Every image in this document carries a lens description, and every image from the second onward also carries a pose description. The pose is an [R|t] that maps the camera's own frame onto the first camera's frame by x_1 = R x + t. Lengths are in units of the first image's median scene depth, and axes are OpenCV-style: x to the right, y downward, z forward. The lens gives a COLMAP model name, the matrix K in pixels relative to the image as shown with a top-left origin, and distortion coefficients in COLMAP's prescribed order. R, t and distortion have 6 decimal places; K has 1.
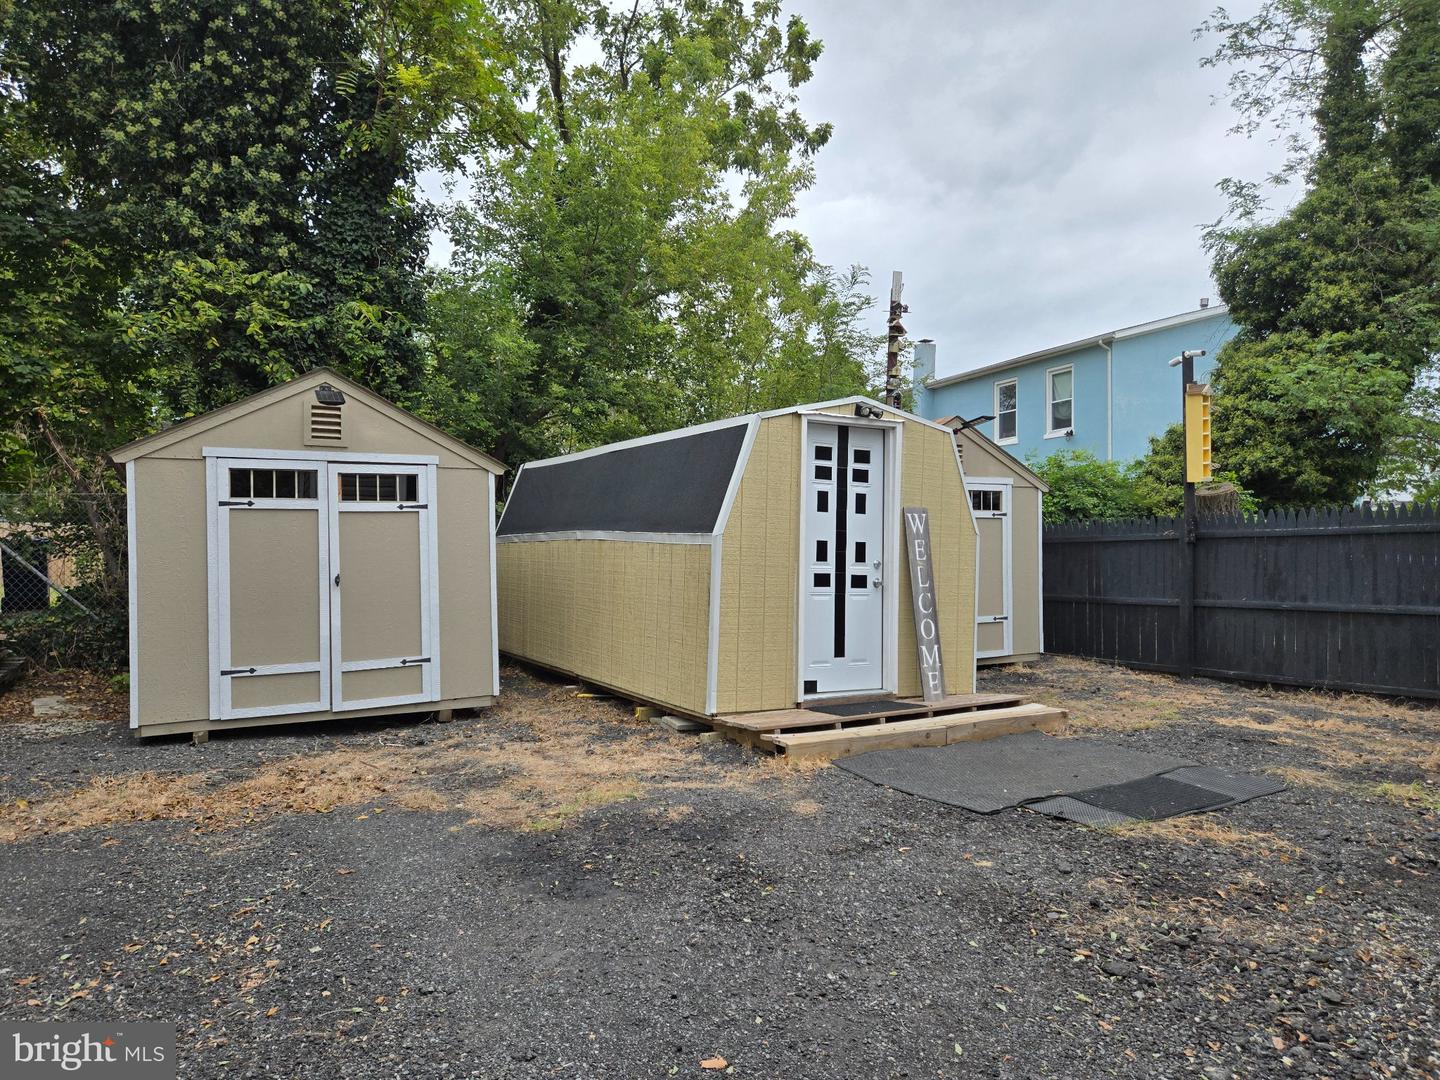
lens RADIAL K [[957.2, 0, 720.0], [0, 957.2, 540.0], [0, 0, 1]] dist [0.067541, -0.075767]
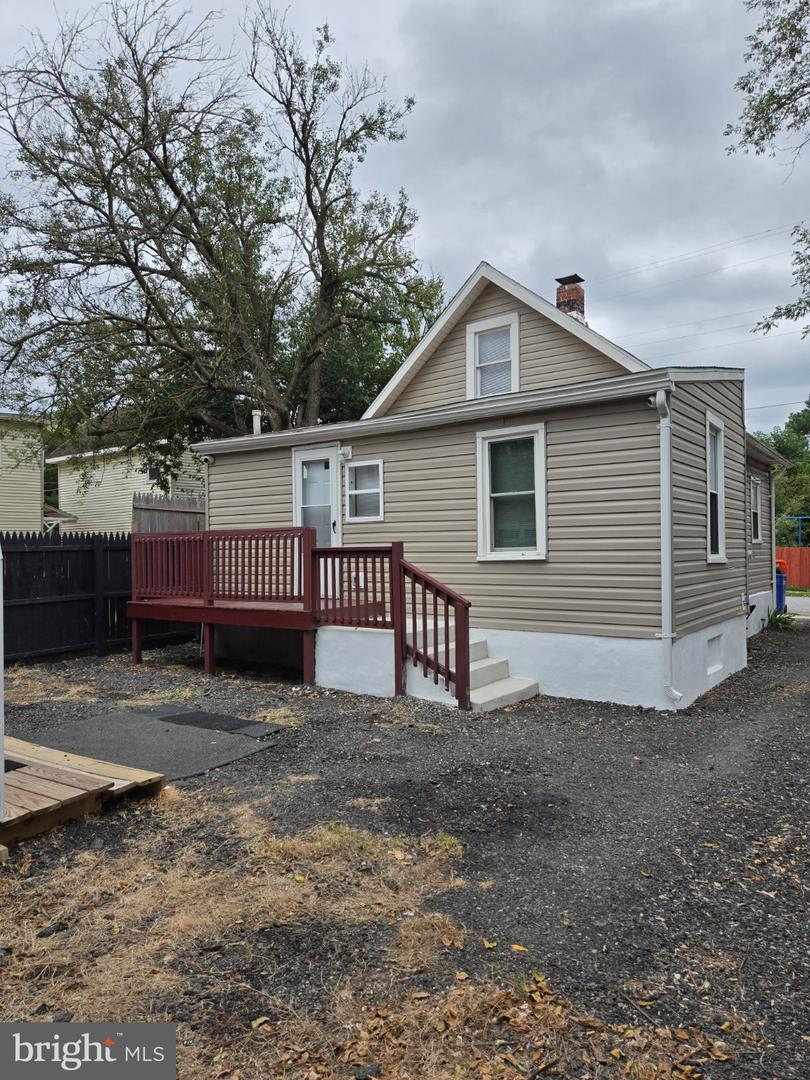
lens RADIAL K [[717.9, 0, 423.1], [0, 717.9, 567.1], [0, 0, 1]] dist [0.067541, -0.075767]
pose [[-0.432690, -0.020102, 0.901319, -0.789919], [0.003475, 0.999707, 0.023965, -0.011065], [-0.901536, 0.013502, -0.432493, 1.244627]]
